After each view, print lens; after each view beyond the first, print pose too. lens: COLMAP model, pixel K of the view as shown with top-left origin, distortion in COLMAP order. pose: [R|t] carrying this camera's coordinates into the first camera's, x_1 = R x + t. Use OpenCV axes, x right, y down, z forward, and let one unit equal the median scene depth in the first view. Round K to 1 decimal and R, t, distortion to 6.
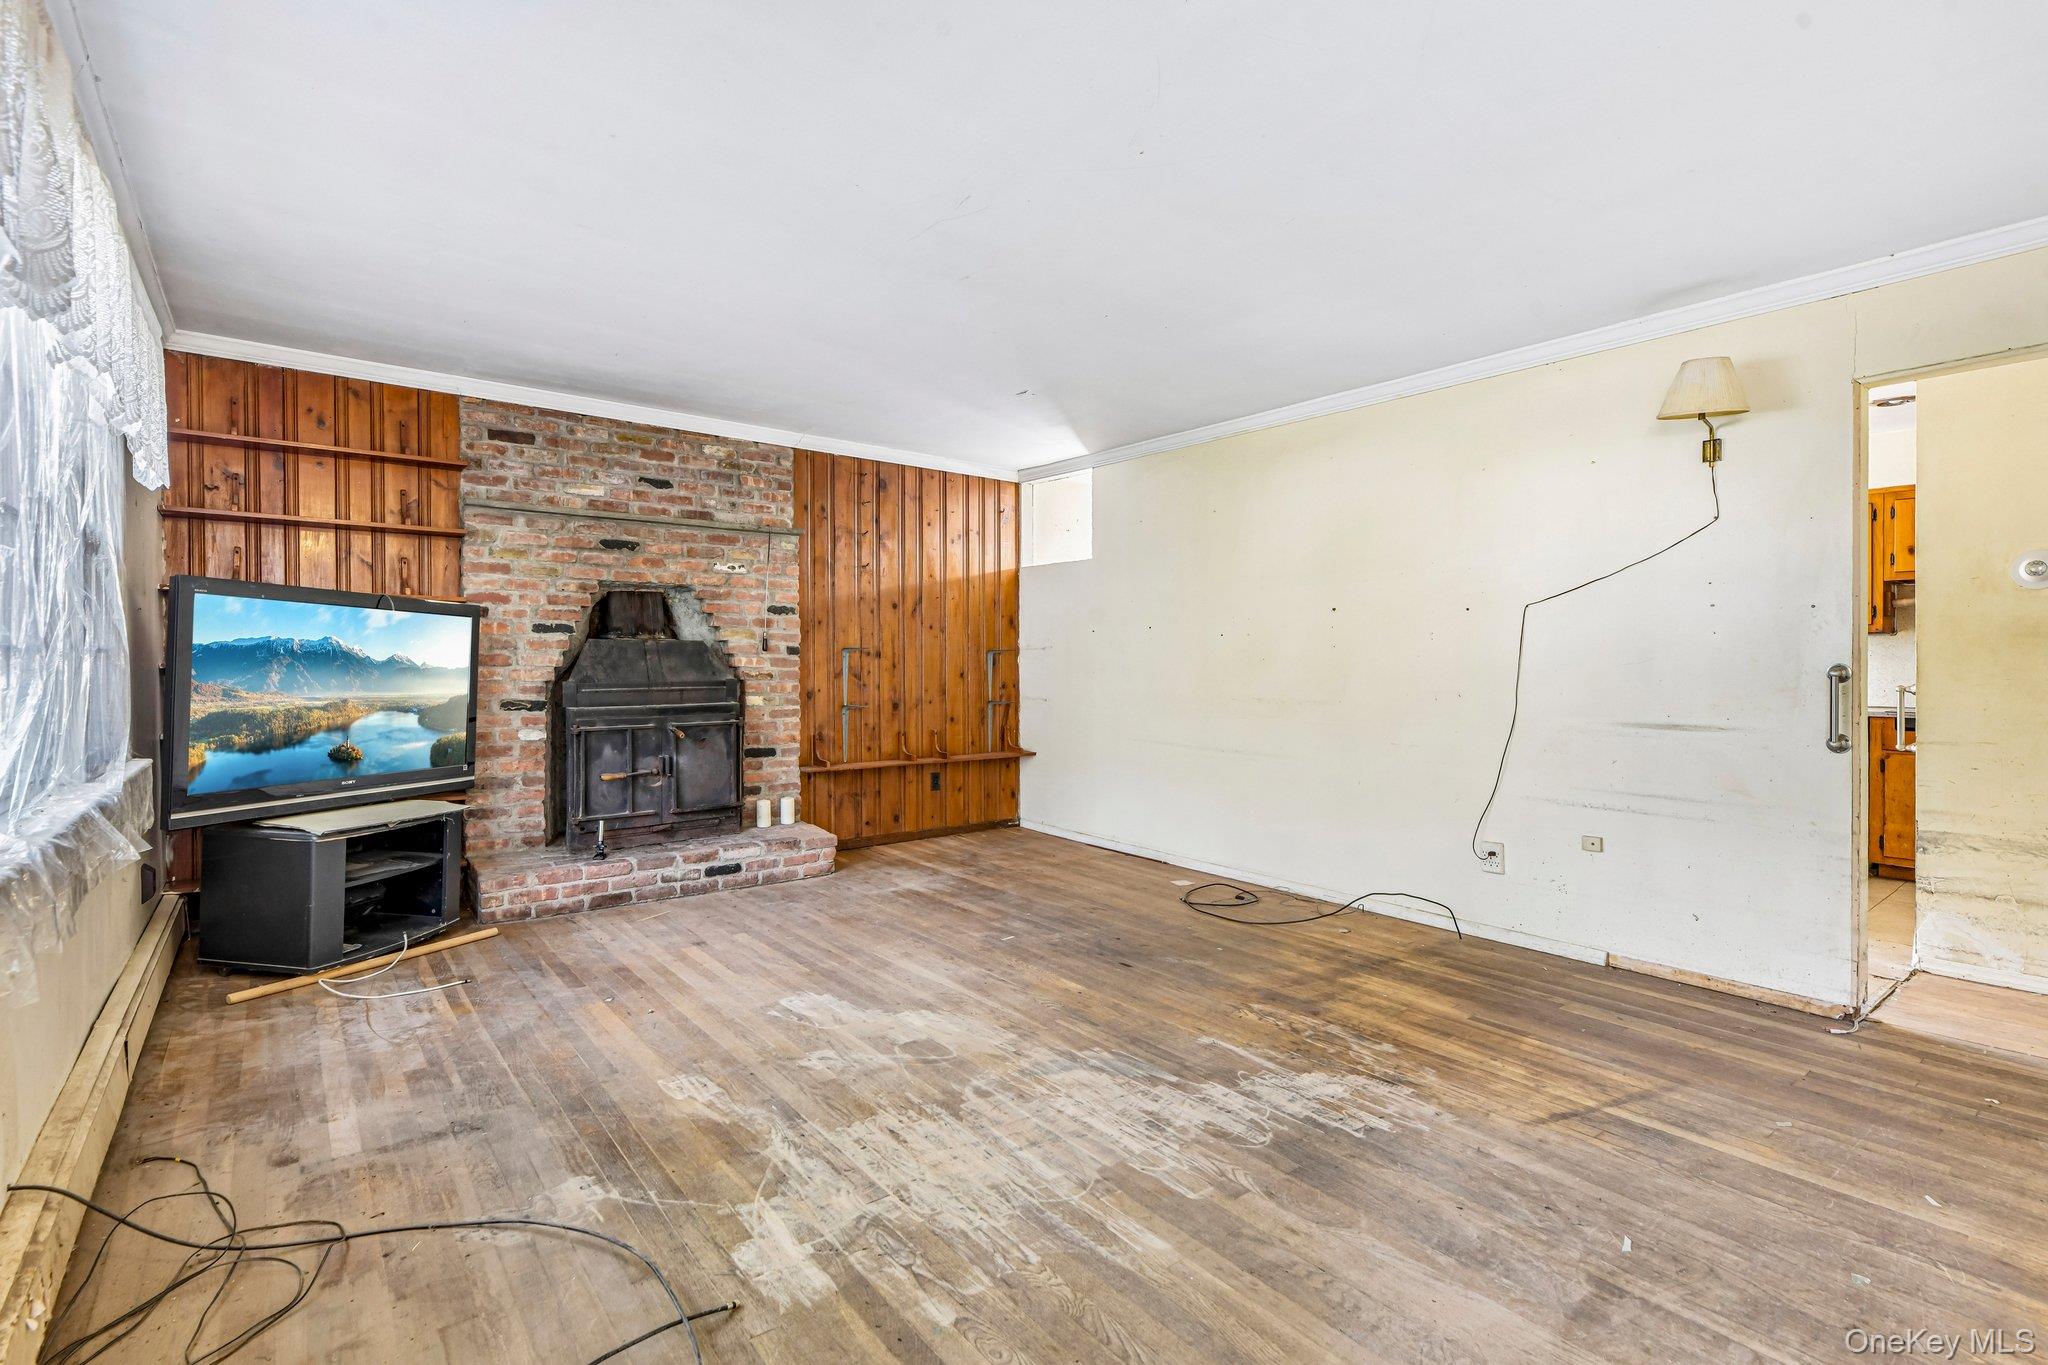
lens RADIAL K [[943.9, 0, 1032.5], [0, 943.9, 673.7], [0, 0, 1]] dist [0.005679, -0.002841]
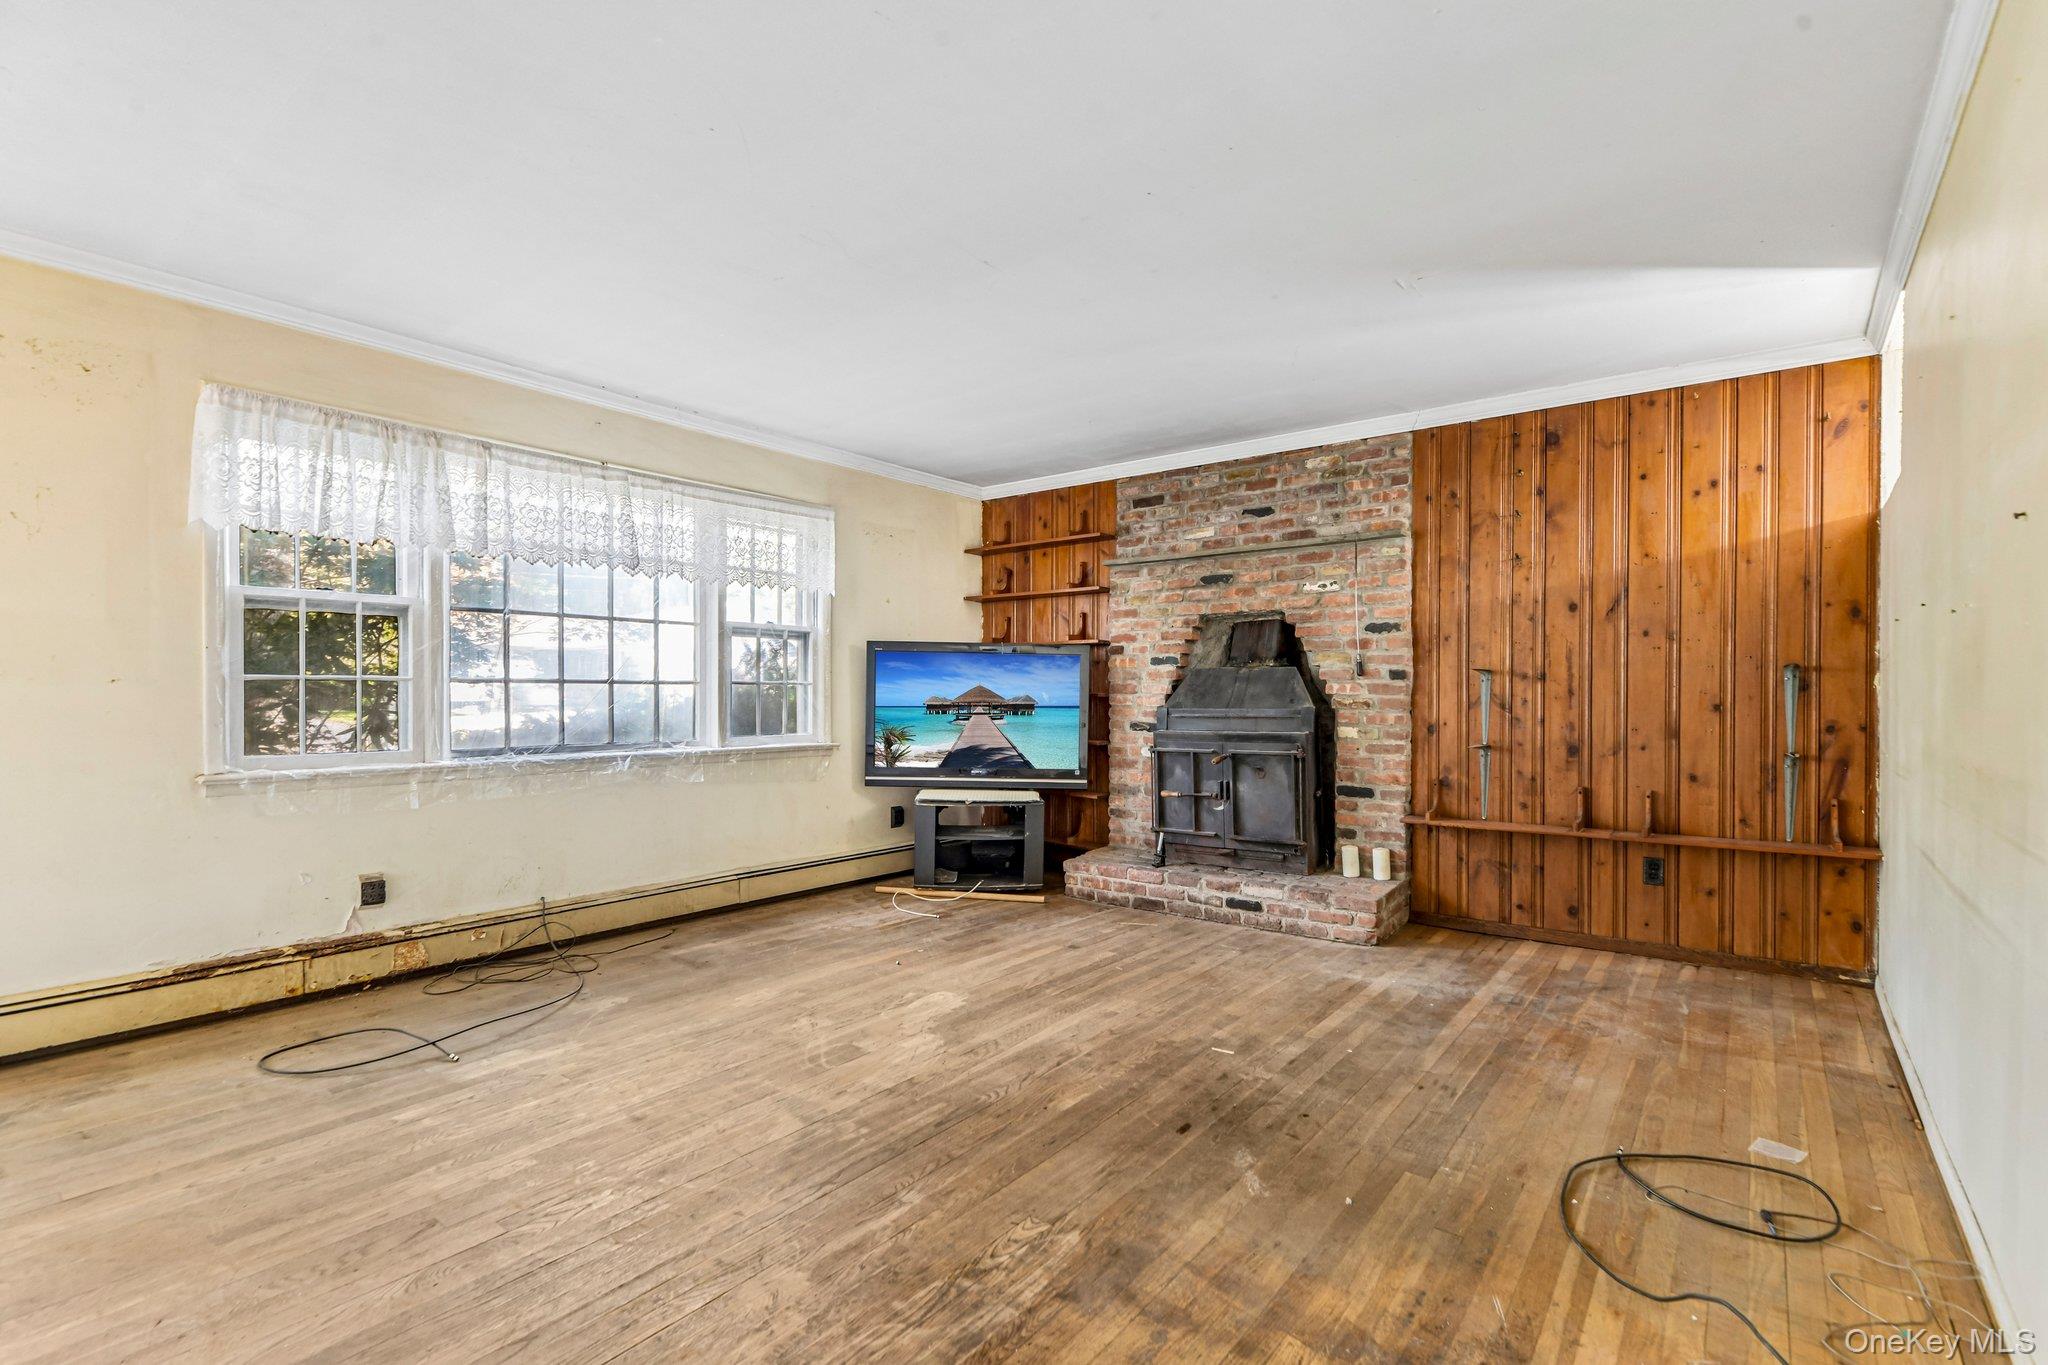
lens RADIAL K [[943.9, 0, 1018.9], [0, 943.9, 694.3], [0, 0, 1]] dist [0.005679, -0.002841]
pose [[0.235025, -0.004420, -0.971979, 0.606767], [-0.011022, 0.999913, -0.007212, 0.003312], [0.971927, 0.012408, 0.234956, 0.601514]]
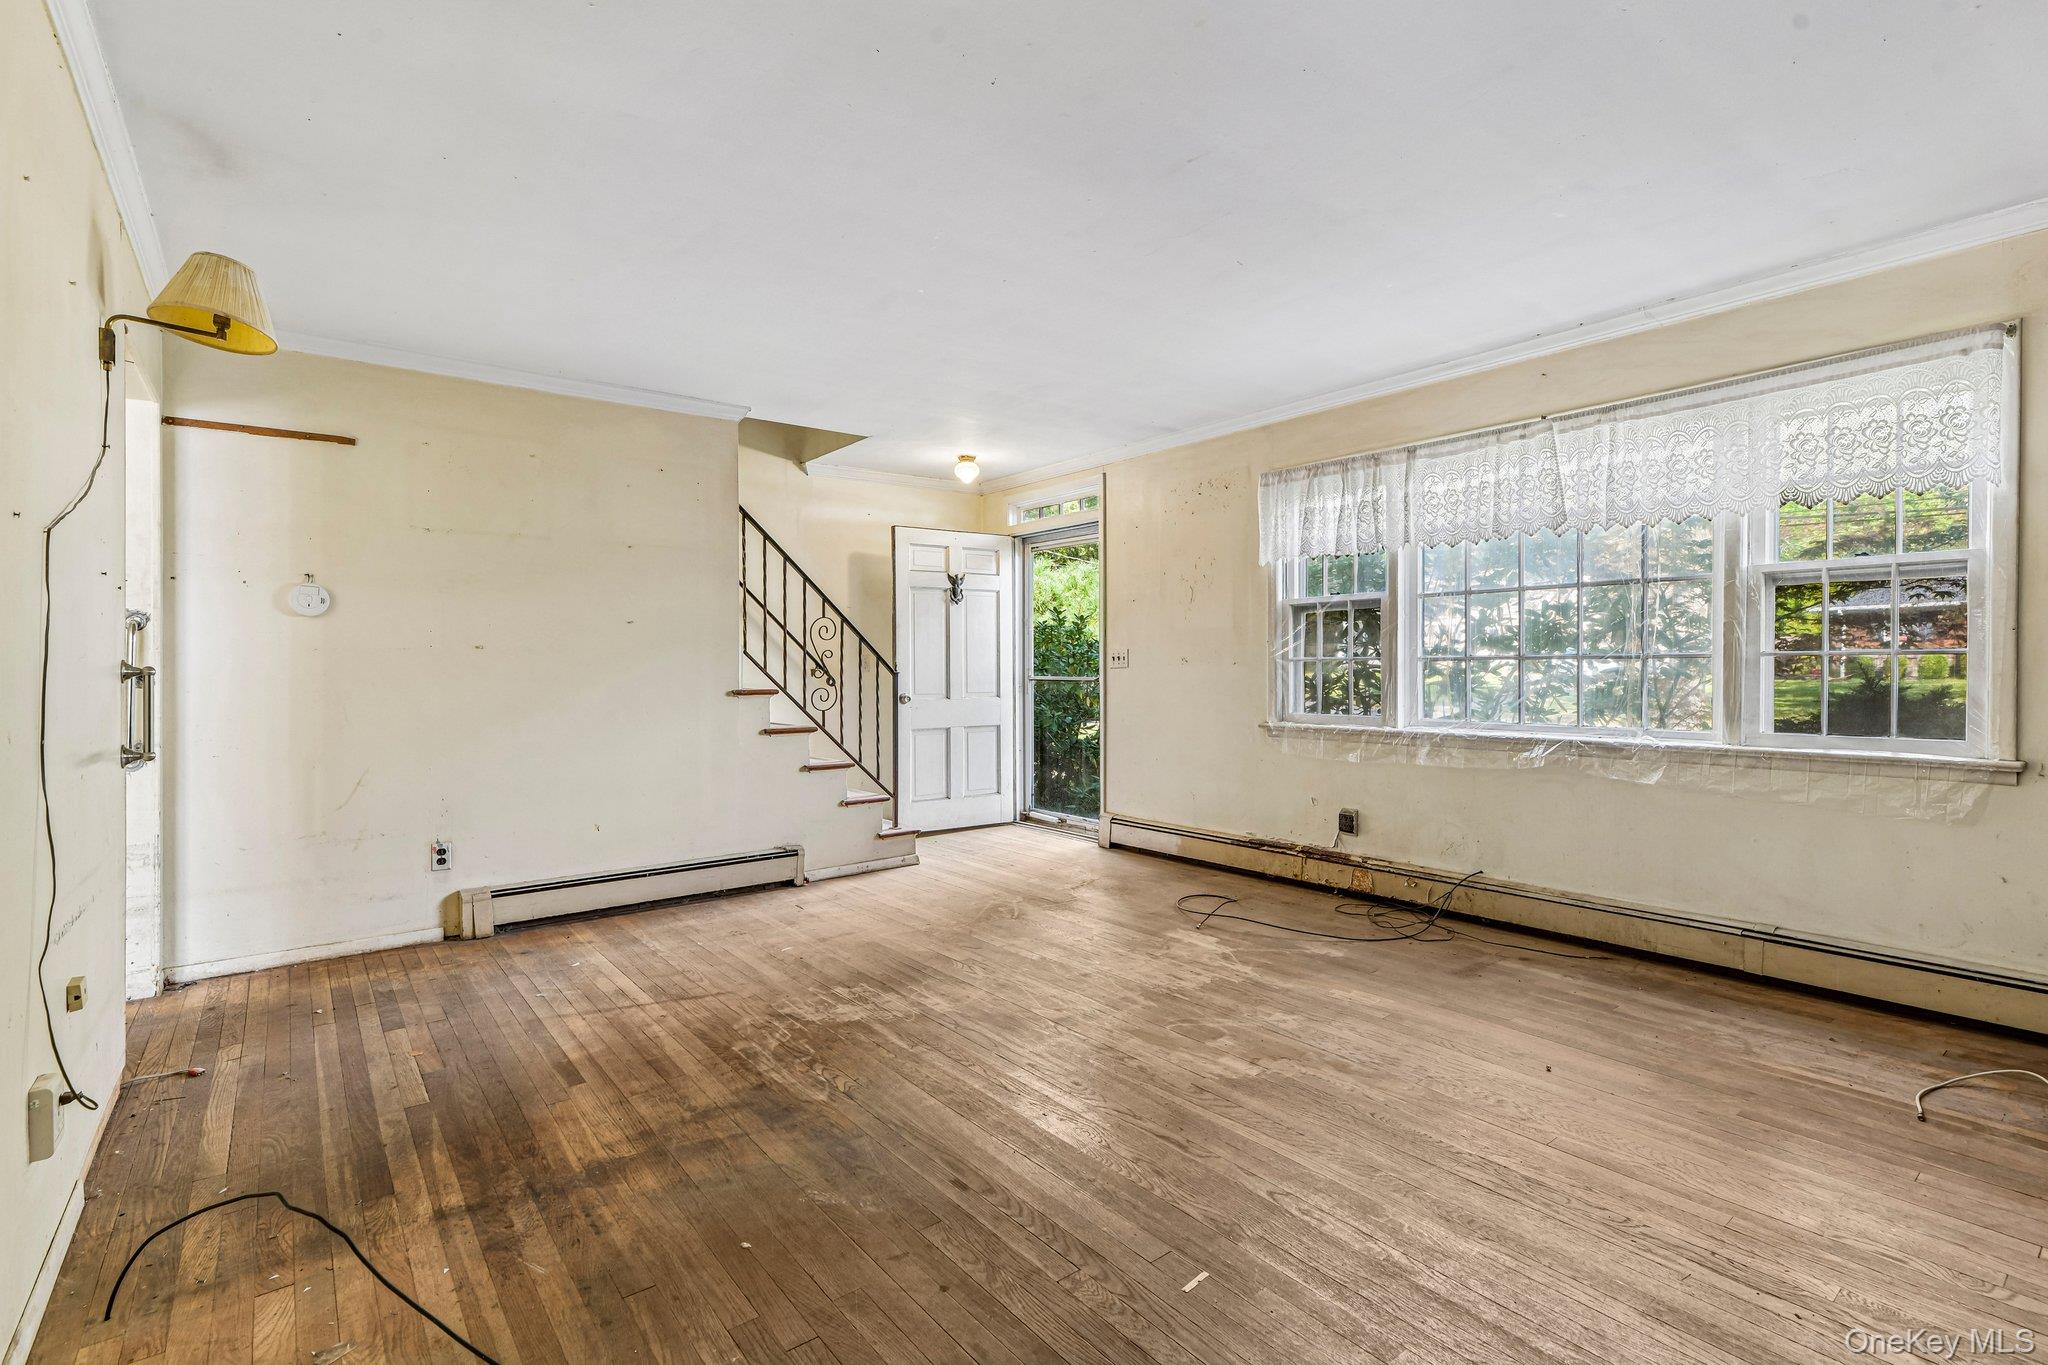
lens RADIAL K [[943.9, 0, 1017.9], [0, 943.9, 674.1], [0, 0, 1]] dist [0.005679, -0.002841]
pose [[-0.999937, -0.002854, 0.010848, 0.048264], [-0.002677, 0.999864, 0.016283, -0.008817], [-0.010893, 0.016253, -0.999809, 1.305167]]
